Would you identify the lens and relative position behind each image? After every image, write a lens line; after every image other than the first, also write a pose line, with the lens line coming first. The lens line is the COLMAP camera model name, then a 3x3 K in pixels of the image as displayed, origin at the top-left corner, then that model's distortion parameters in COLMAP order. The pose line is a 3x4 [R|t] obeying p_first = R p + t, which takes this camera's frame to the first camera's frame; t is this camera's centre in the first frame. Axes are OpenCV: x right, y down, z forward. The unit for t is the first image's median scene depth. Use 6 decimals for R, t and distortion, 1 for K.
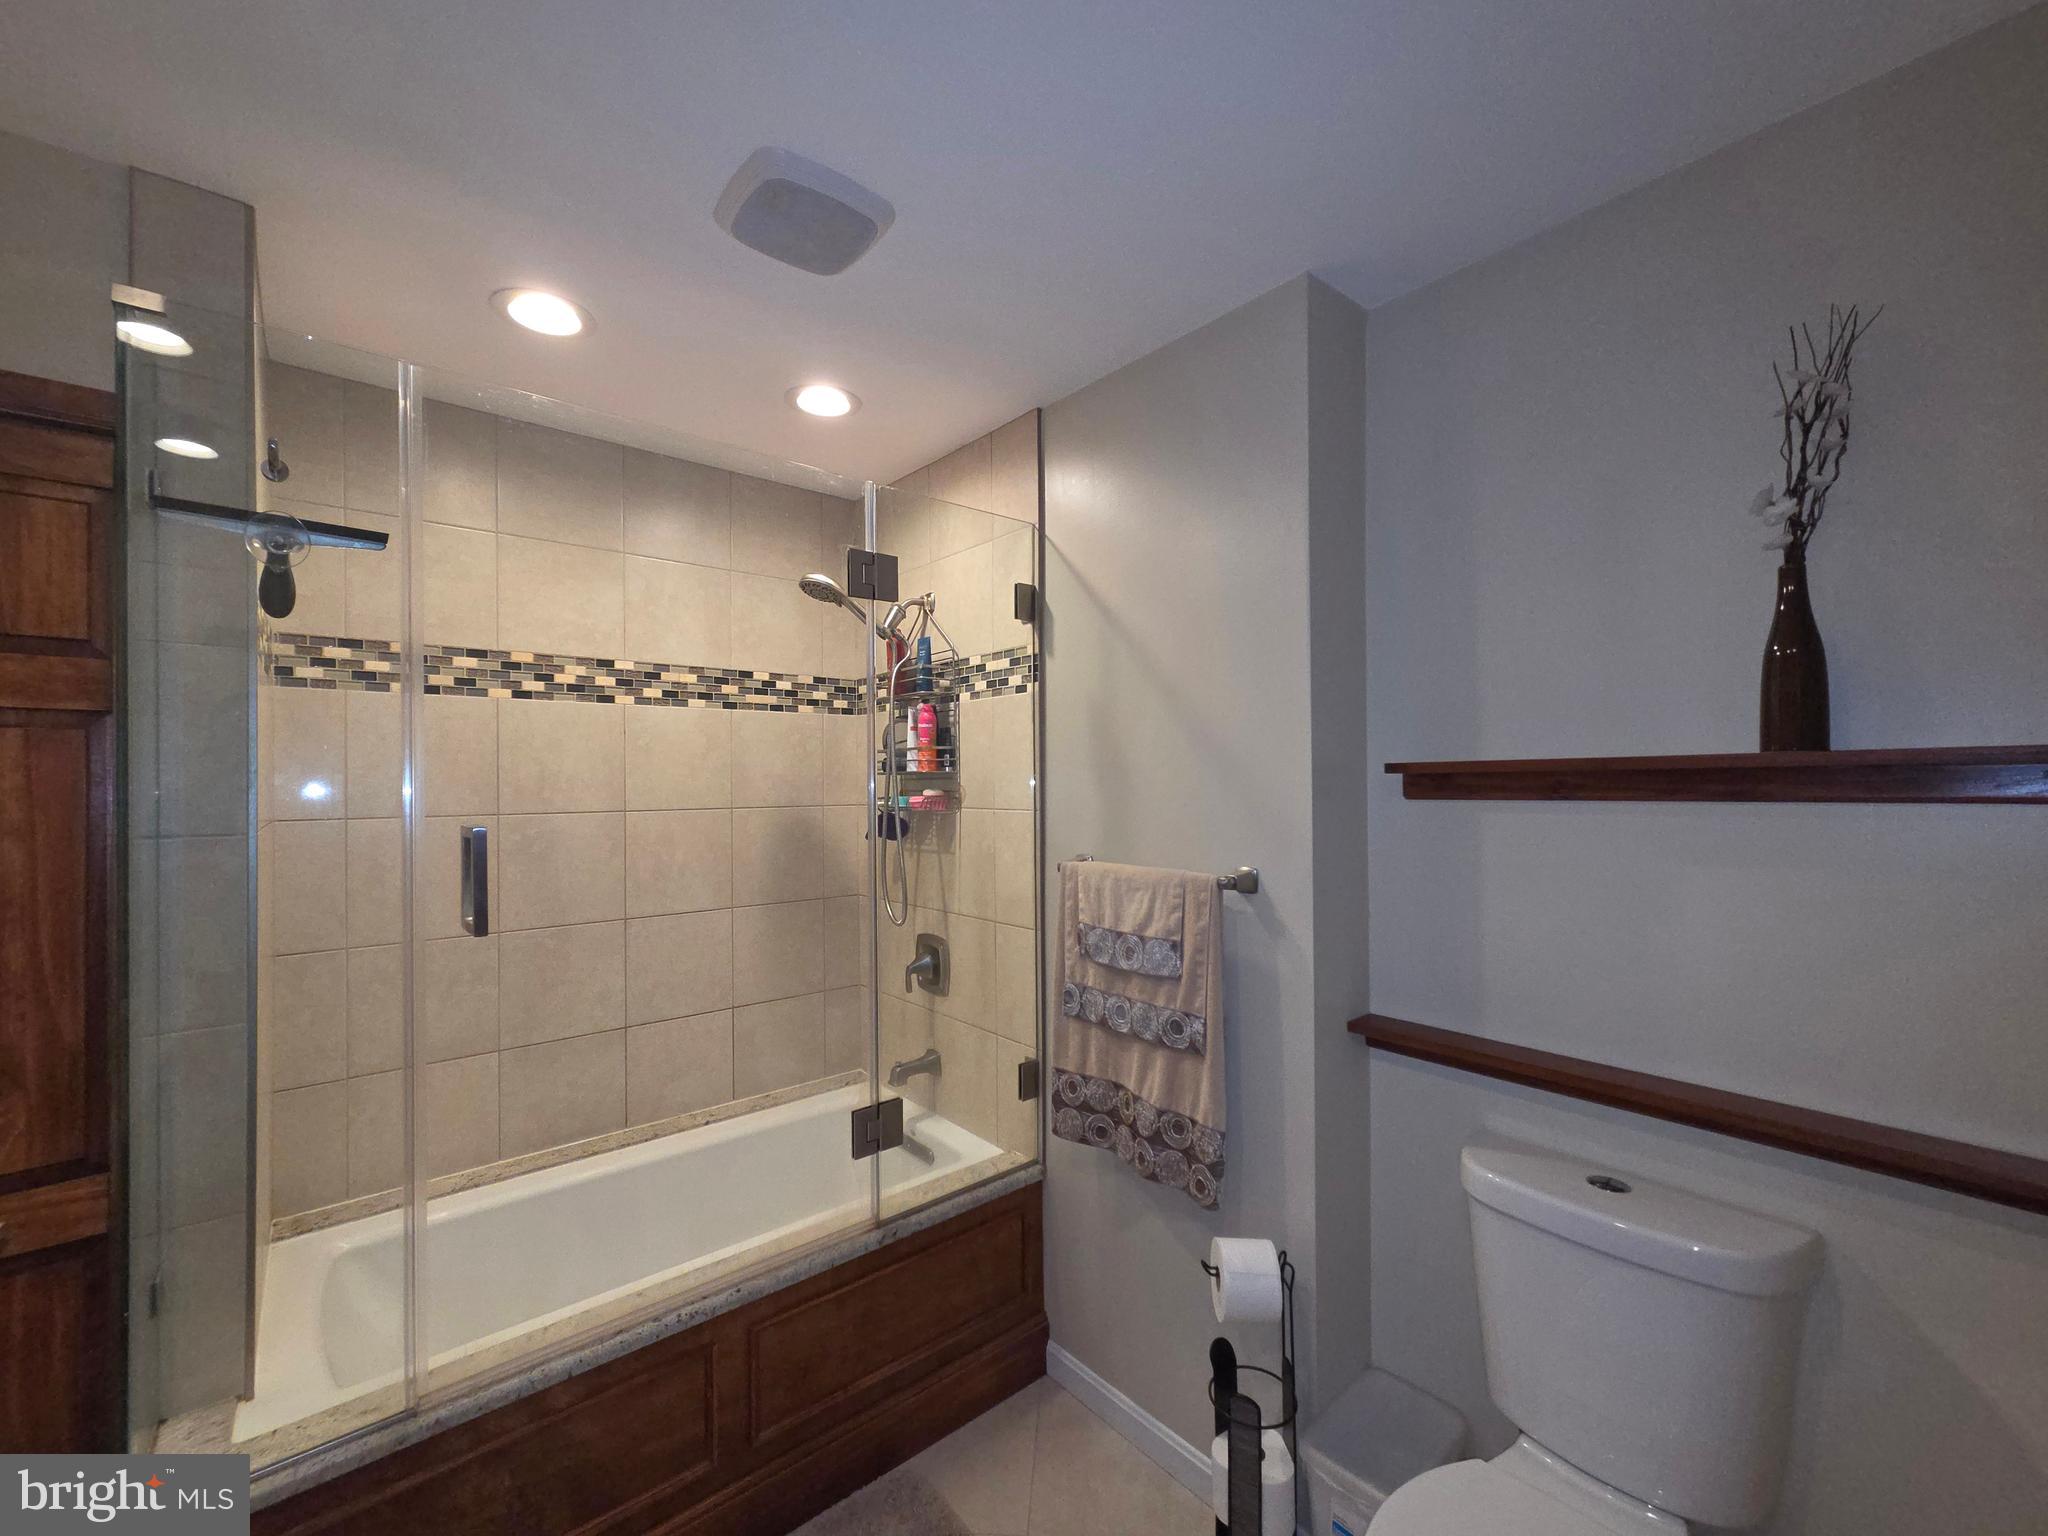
lens RADIAL K [[830.9, 0, 1021.2], [0, 830.9, 778.2], [0, 0, 1]] dist [0.003200, -0.000343]
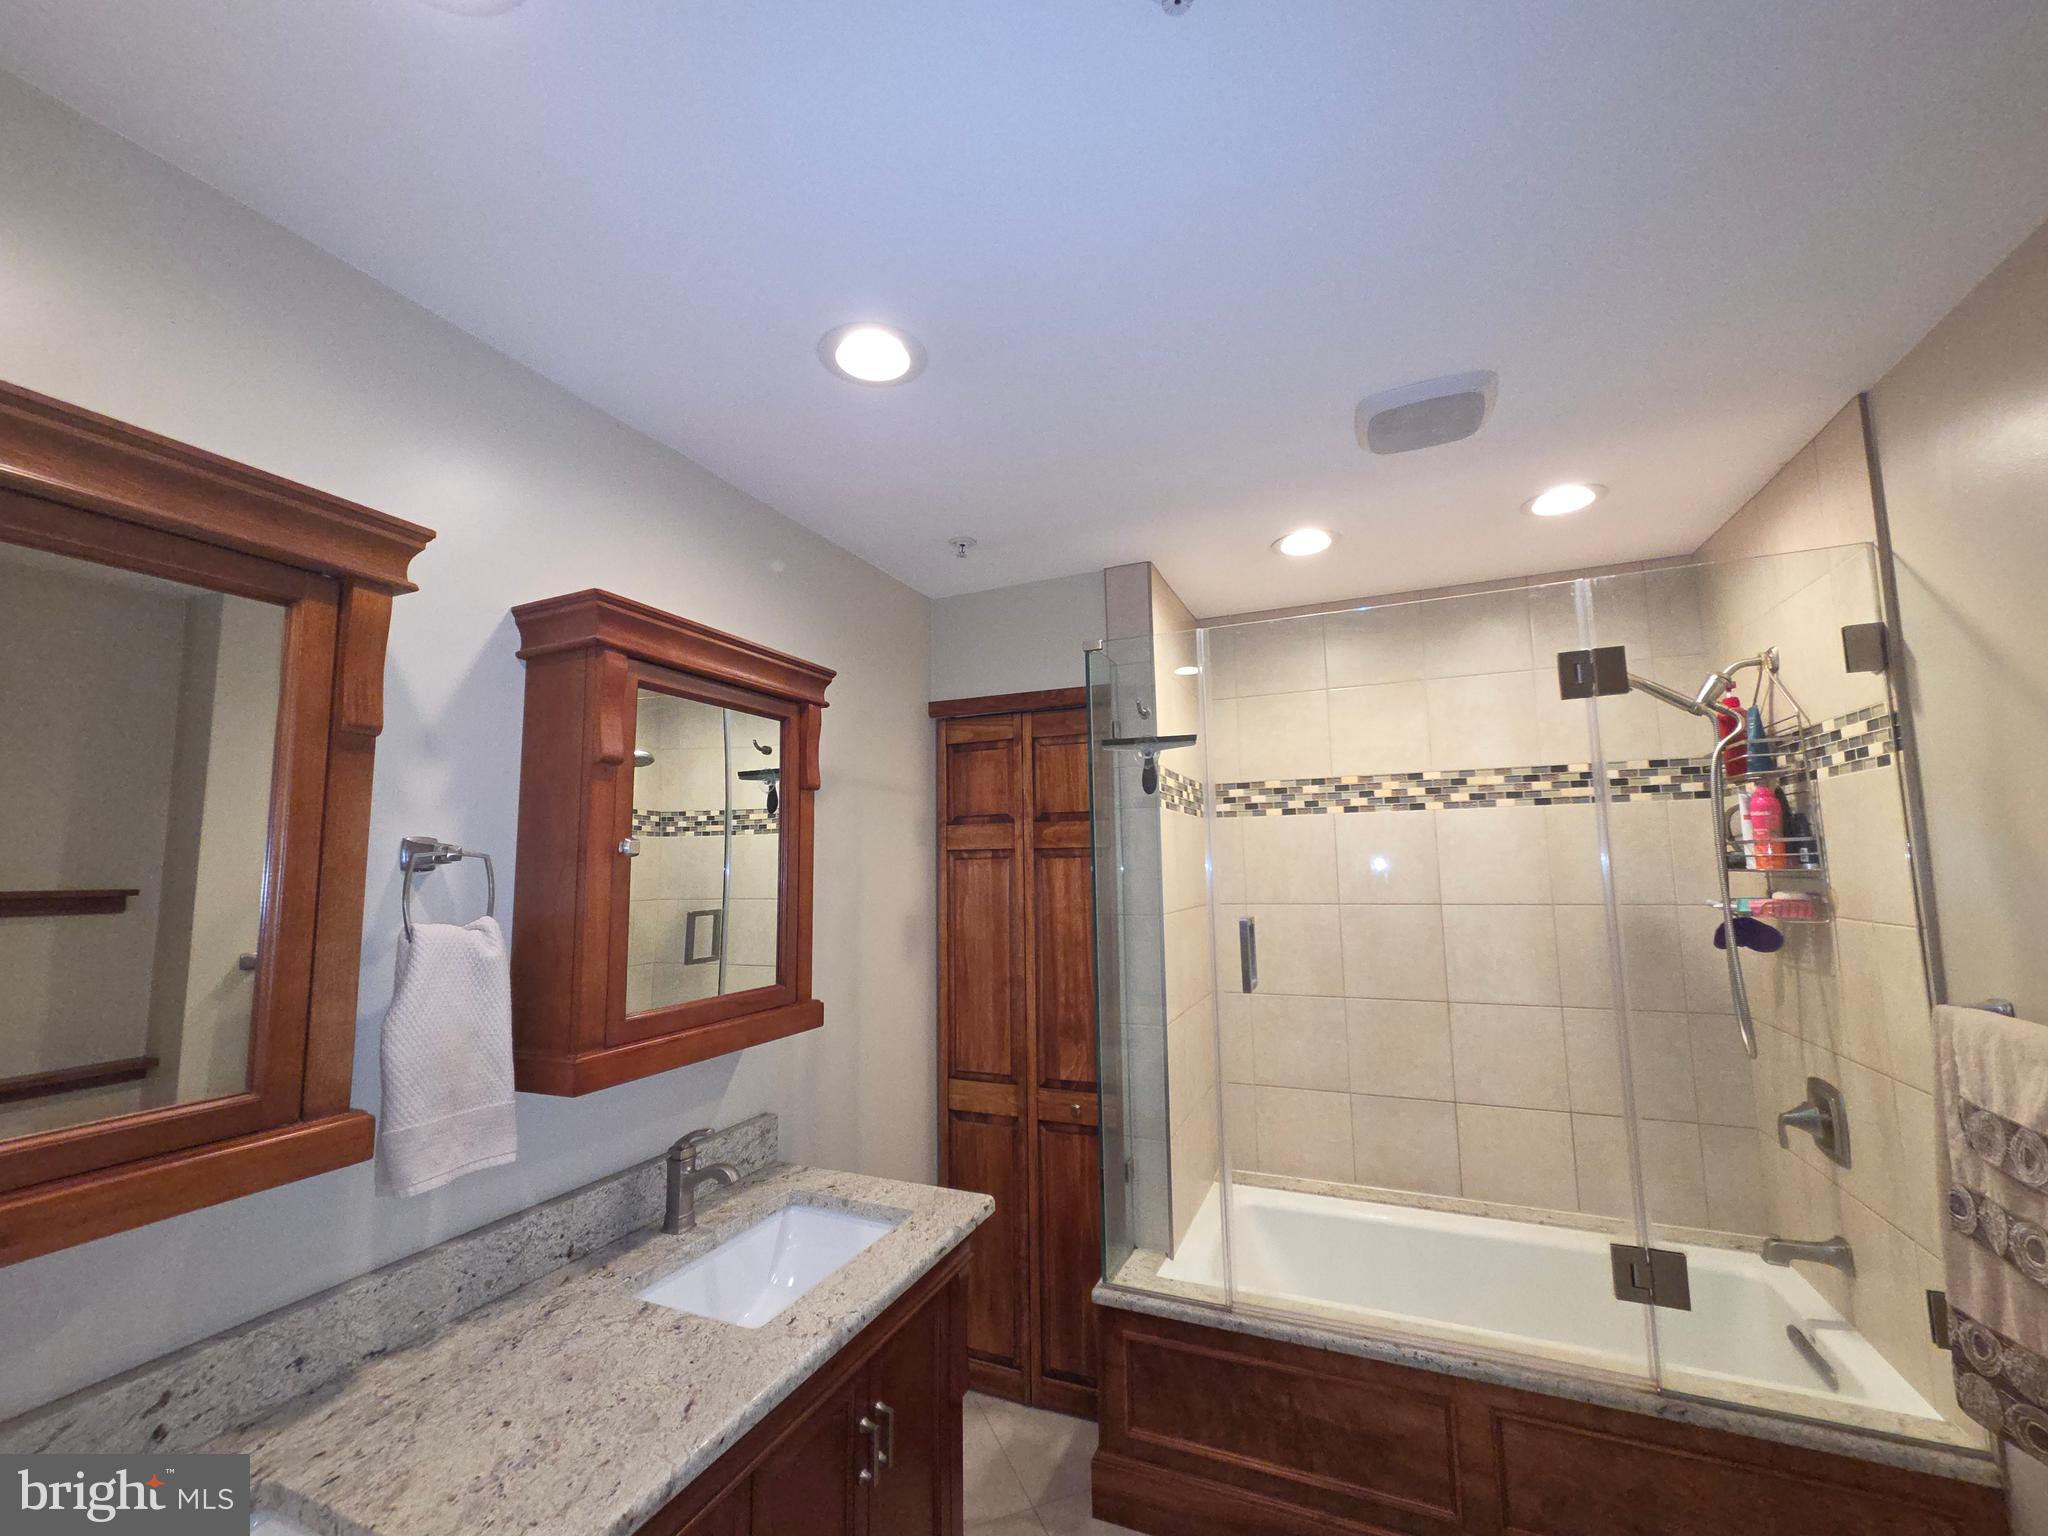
lens RADIAL K [[830.9, 0, 1021.2], [0, 830.9, 778.2], [0, 0, 1]] dist [0.003200, -0.000343]
pose [[0.443456, -0.095826, -0.891159, 0.322895], [0.017276, 0.994997, -0.098395, -0.032248], [0.896130, 0.028238, 0.442893, -0.018530]]
